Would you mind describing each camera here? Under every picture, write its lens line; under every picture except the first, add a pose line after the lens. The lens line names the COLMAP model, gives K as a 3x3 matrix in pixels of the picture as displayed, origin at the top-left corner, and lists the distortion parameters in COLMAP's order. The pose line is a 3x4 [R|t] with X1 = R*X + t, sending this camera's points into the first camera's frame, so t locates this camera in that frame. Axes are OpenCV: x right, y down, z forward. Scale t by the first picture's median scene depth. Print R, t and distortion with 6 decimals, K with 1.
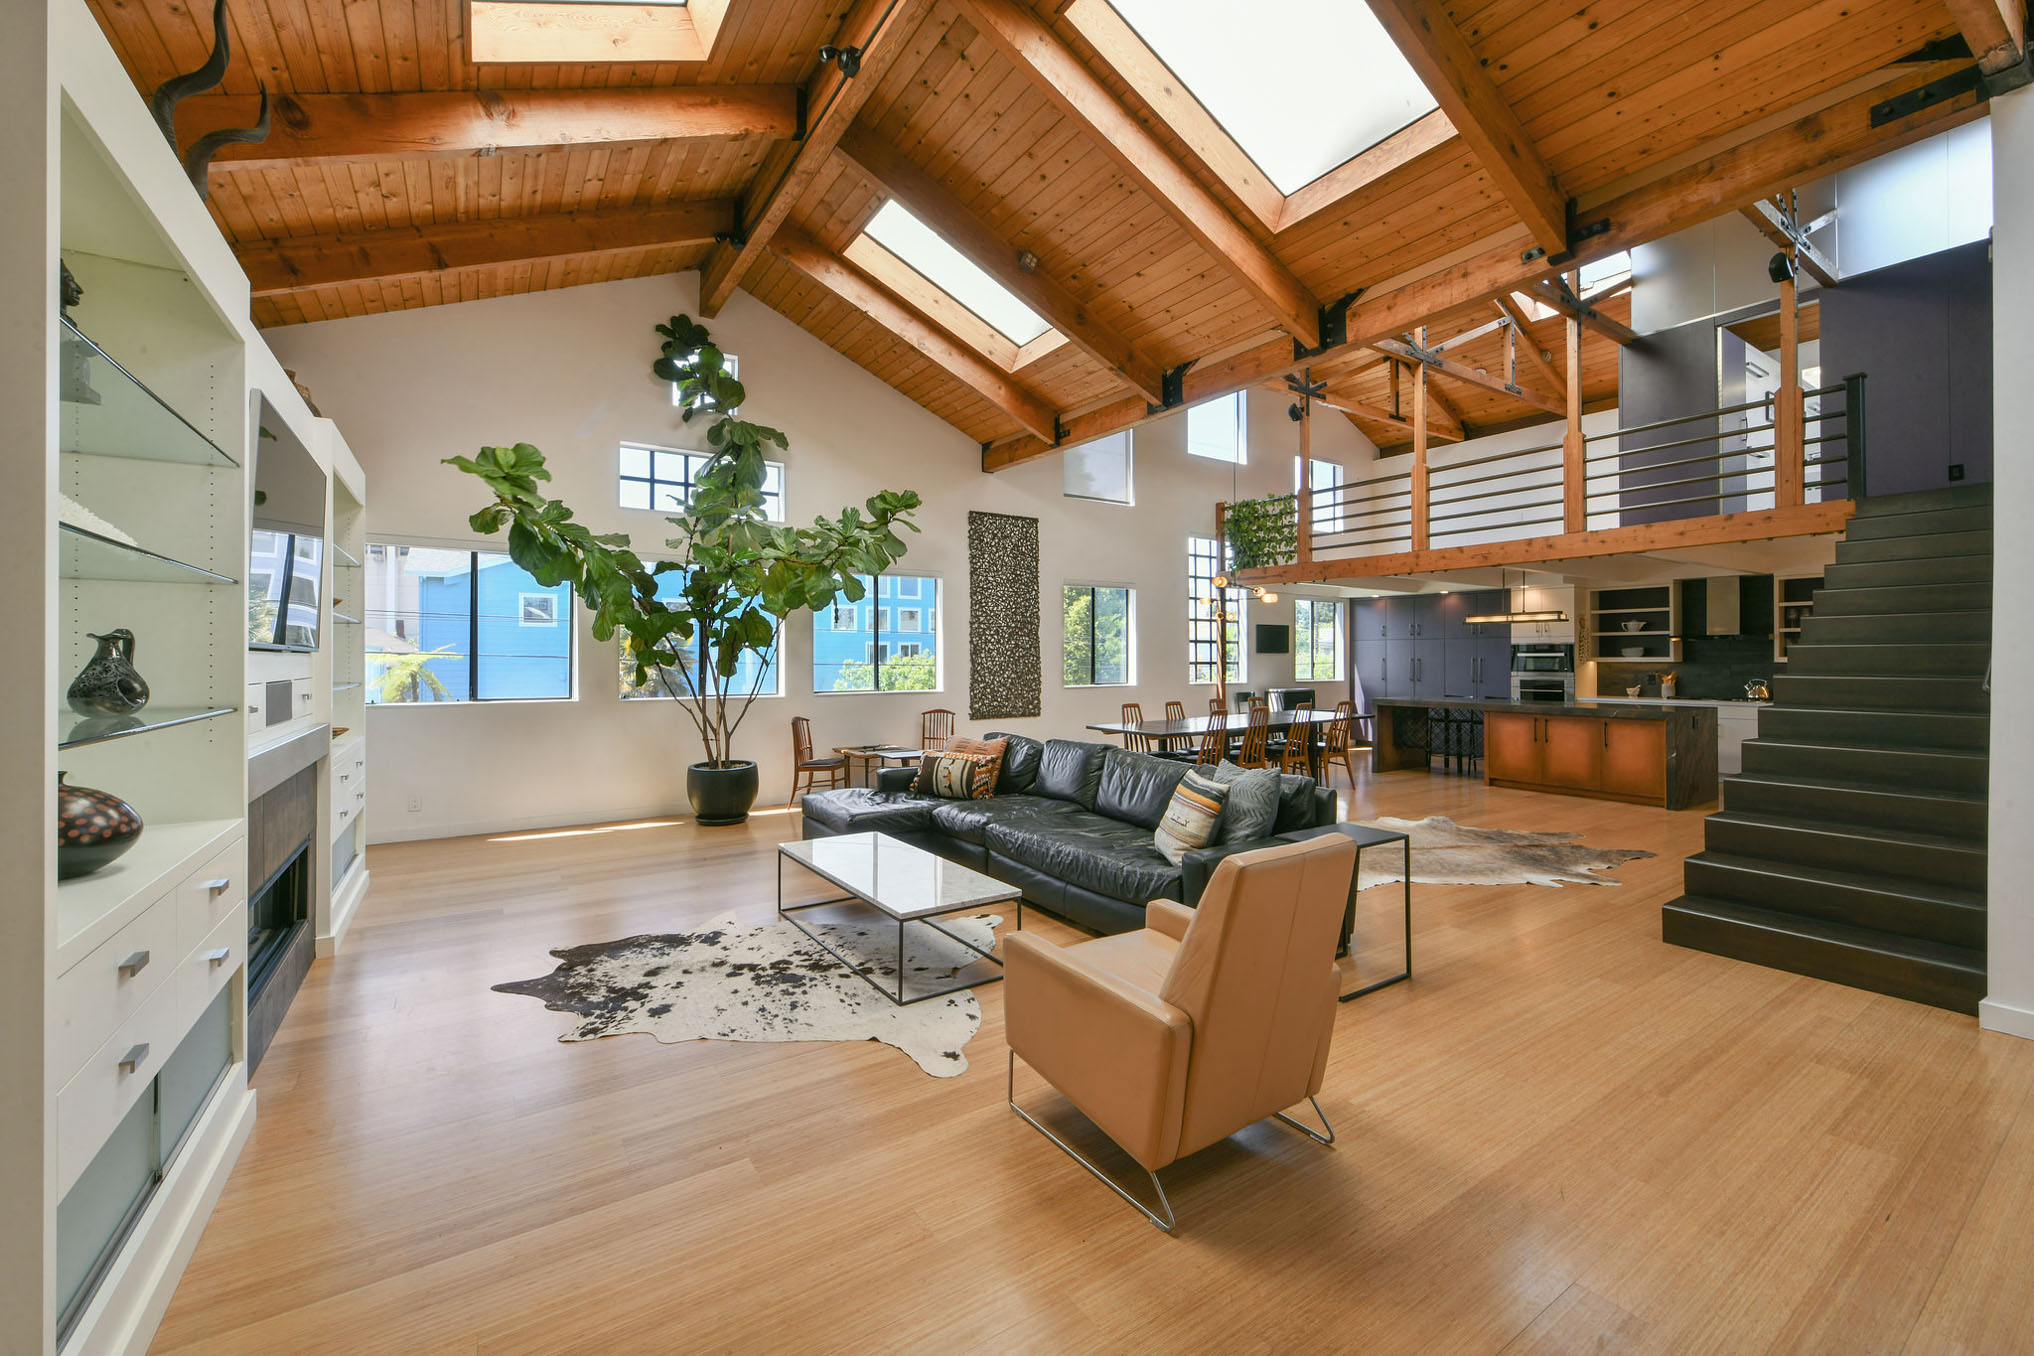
lens RADIAL K [[806.0, 0, 1010.6], [0, 806.0, 653.3], [0, 0, 1]] dist [0.001196, 0.000289]
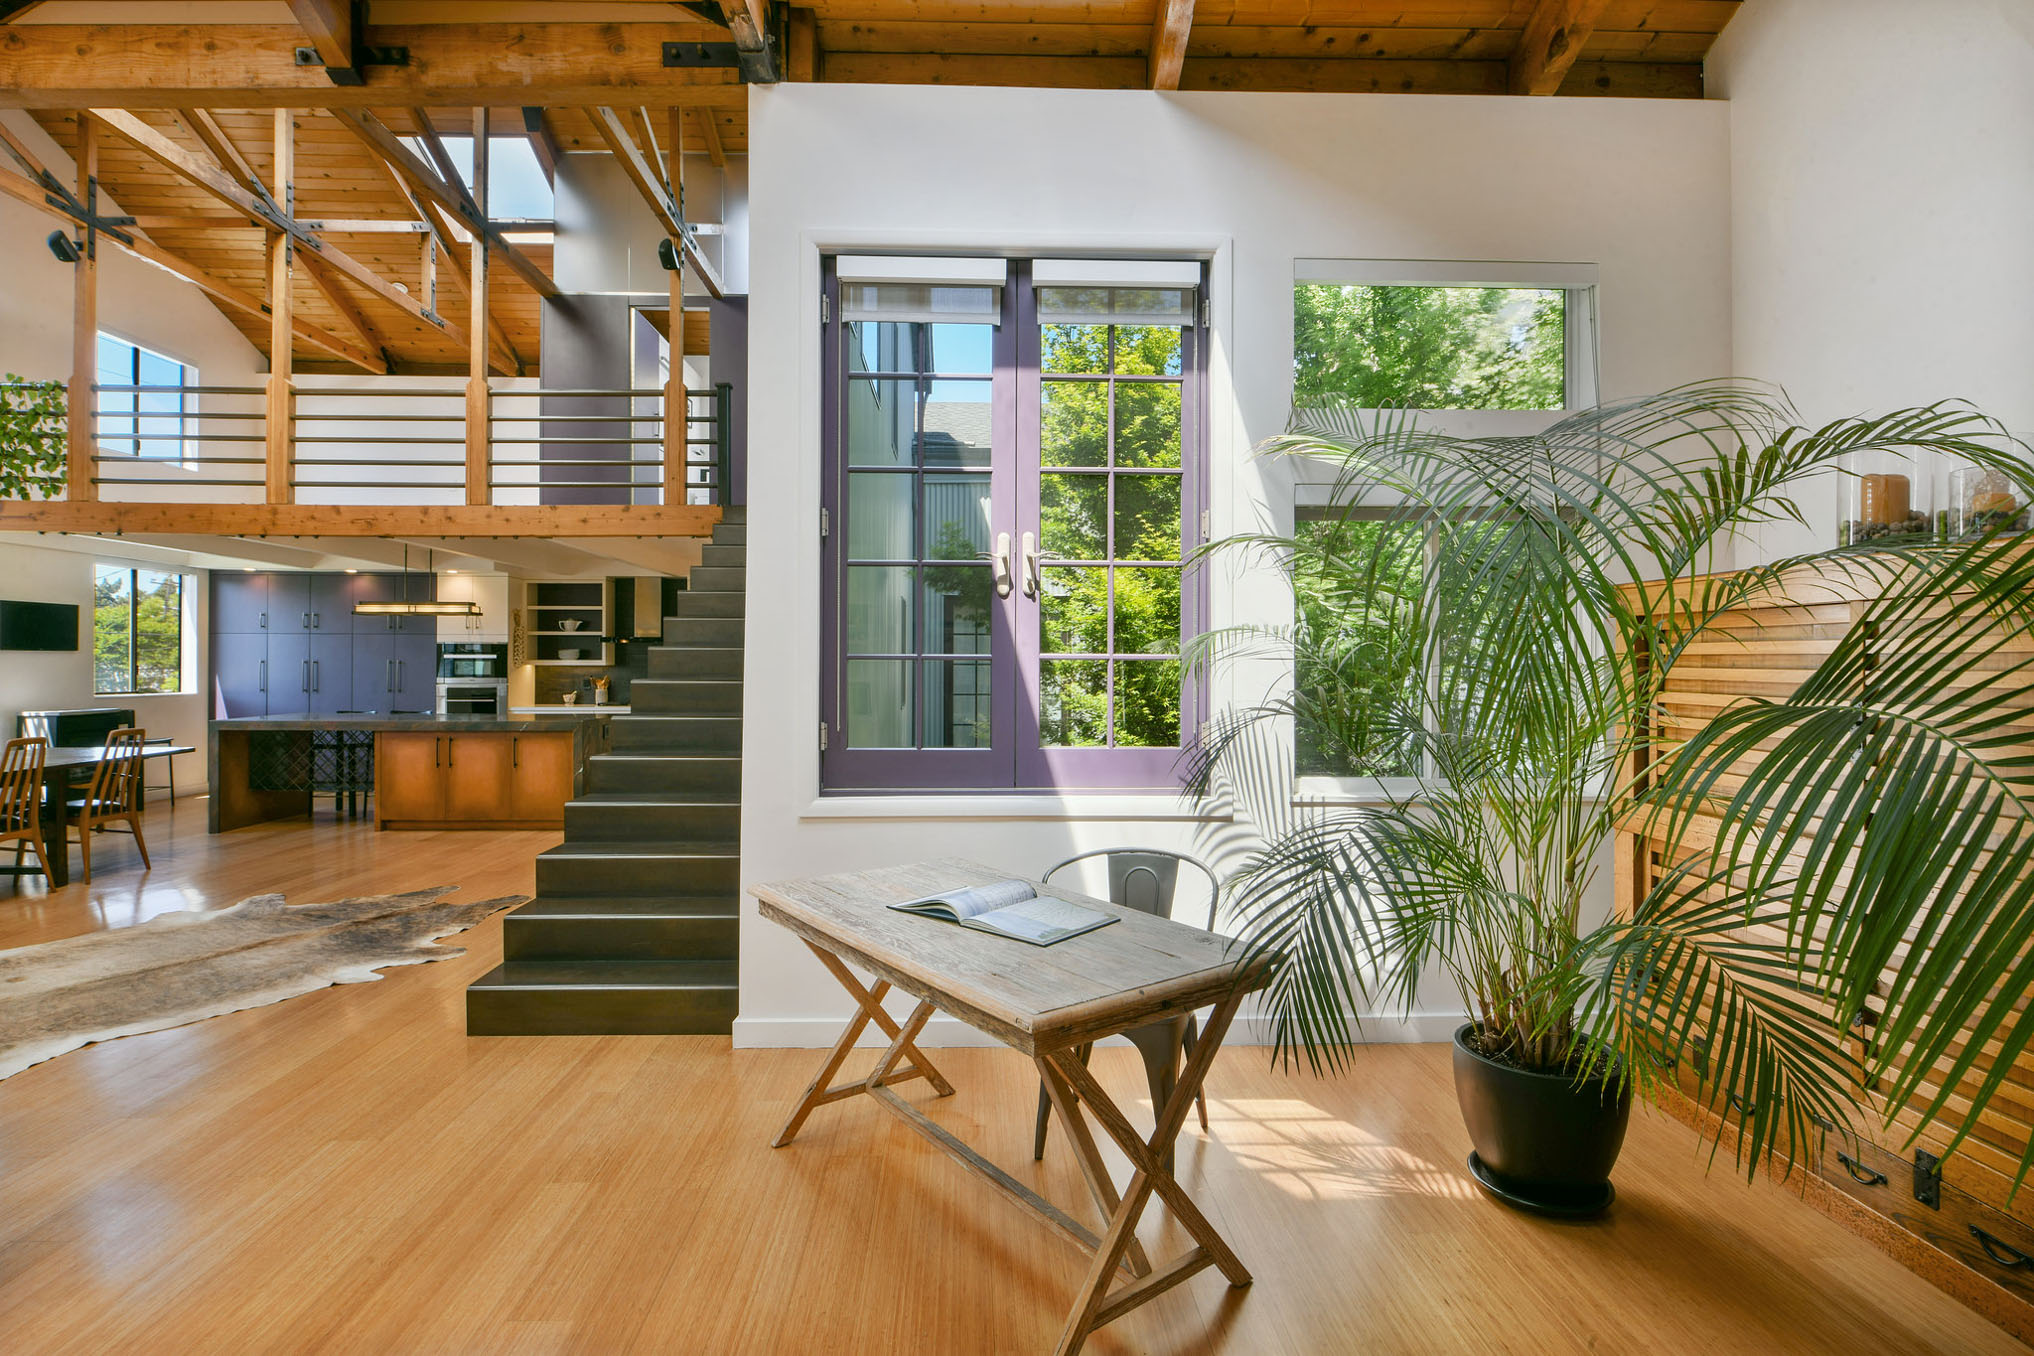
lens RADIAL K [[958.5, 0, 991.0], [0, 958.5, 662.0], [0, 0, 1]] dist [-0.005785, -0.000568]
pose [[0.528034, 0.002658, 0.849219, 0.156364], [-0.009327, 0.999953, 0.002669, -0.000208], [-0.849172, -0.009330, 0.528034, 0.056687]]
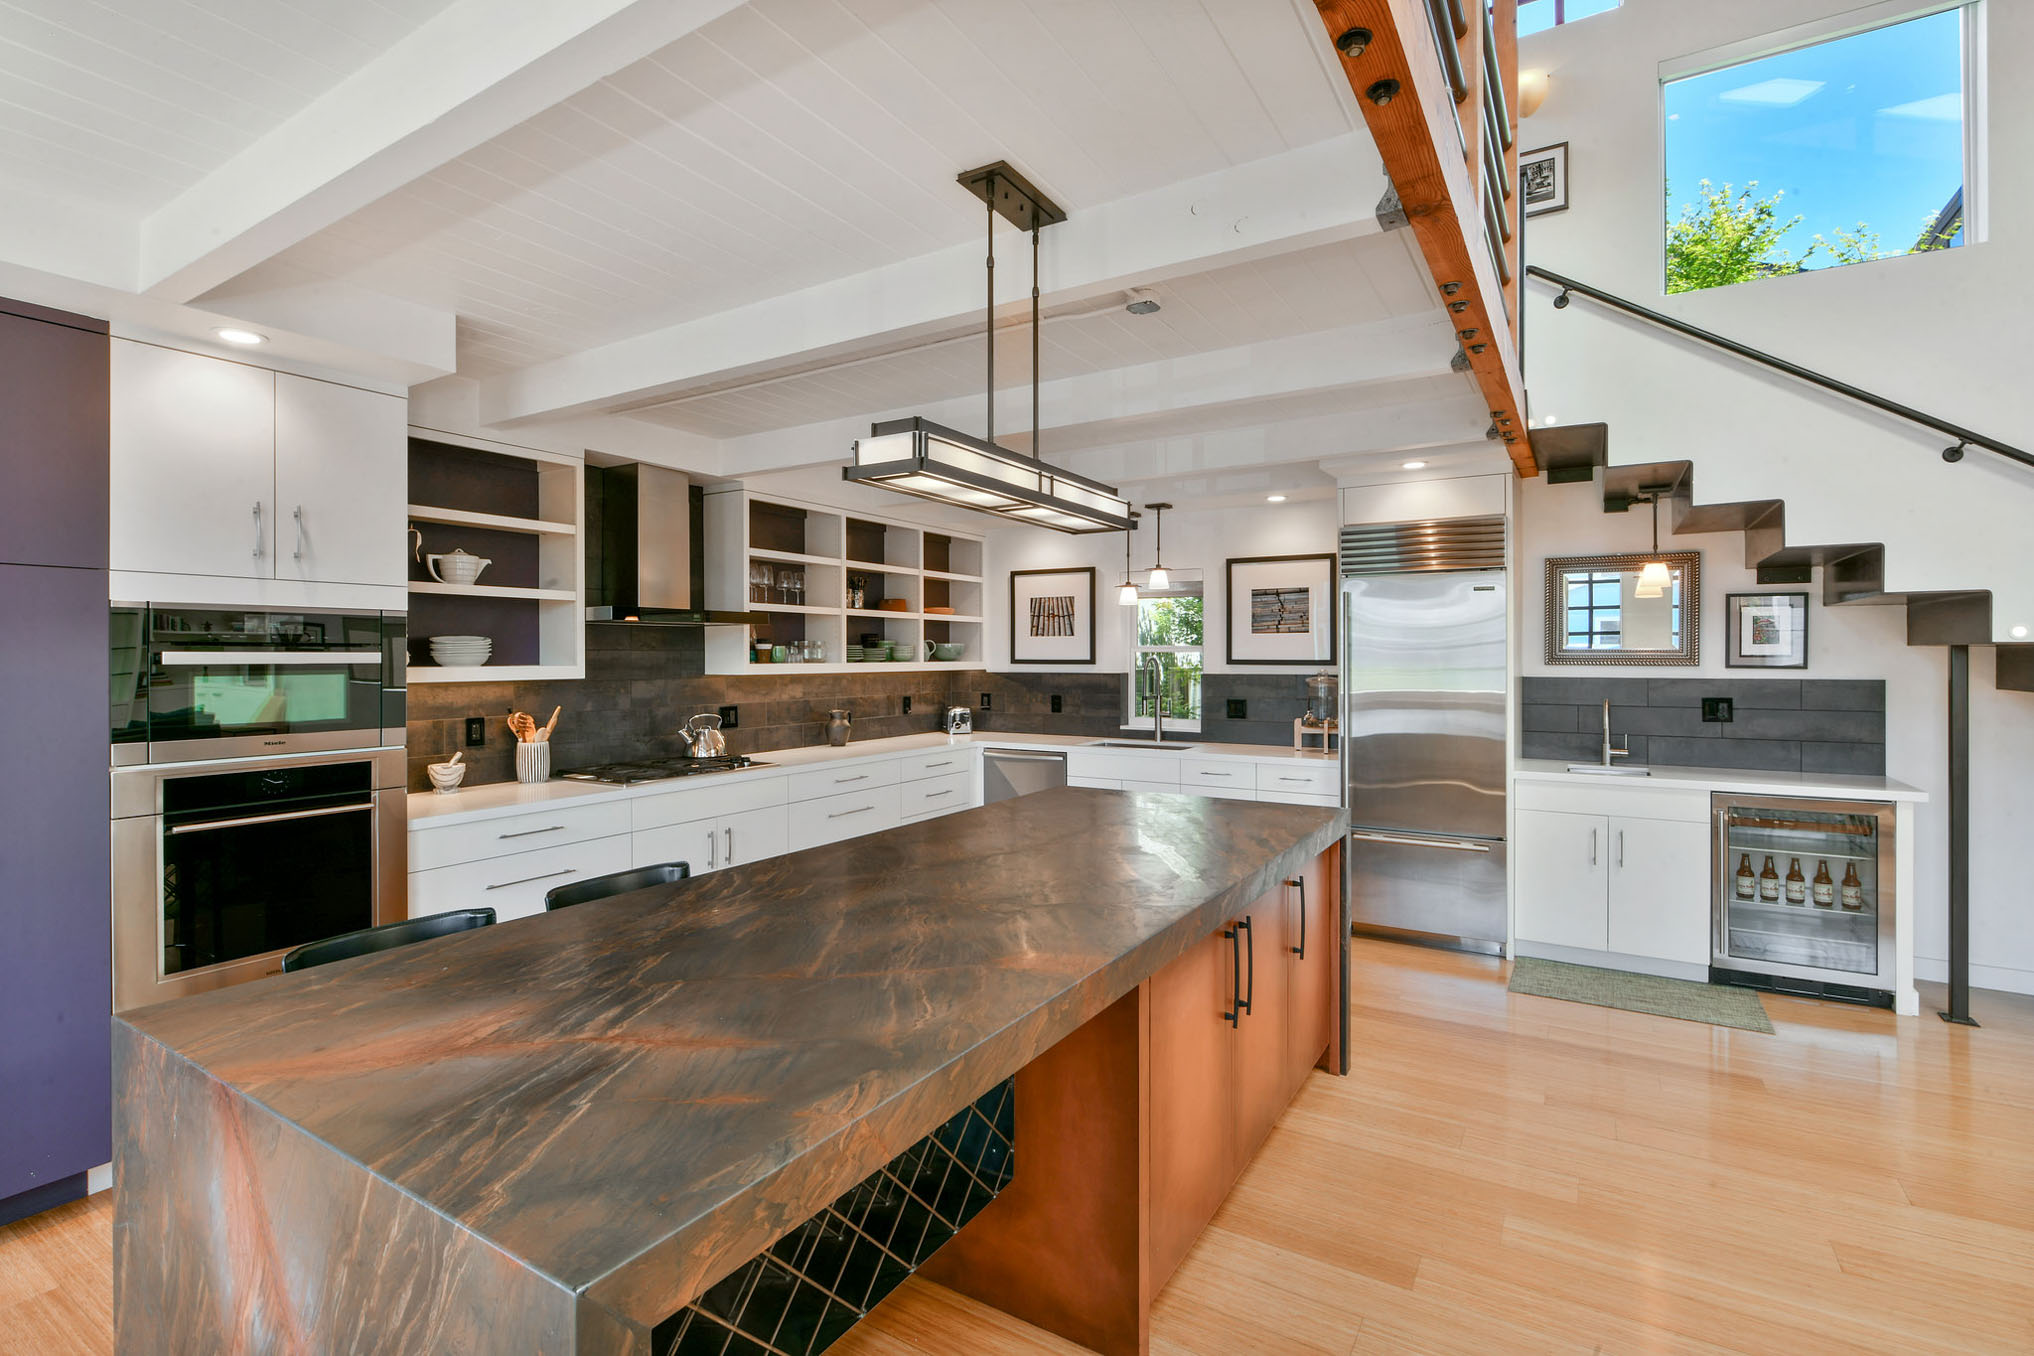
lens RADIAL K [[934.2, 0, 1016.8], [0, 934.2, 656.7], [0, 0, 1]] dist [-0.000025, -0.000014]
pose [[-0.421148, -0.001376, 0.906991, 0.469401], [-0.000979, 0.999999, 0.001063, 0.001020], [-0.906992, -0.000440, -0.421149, 1.282249]]
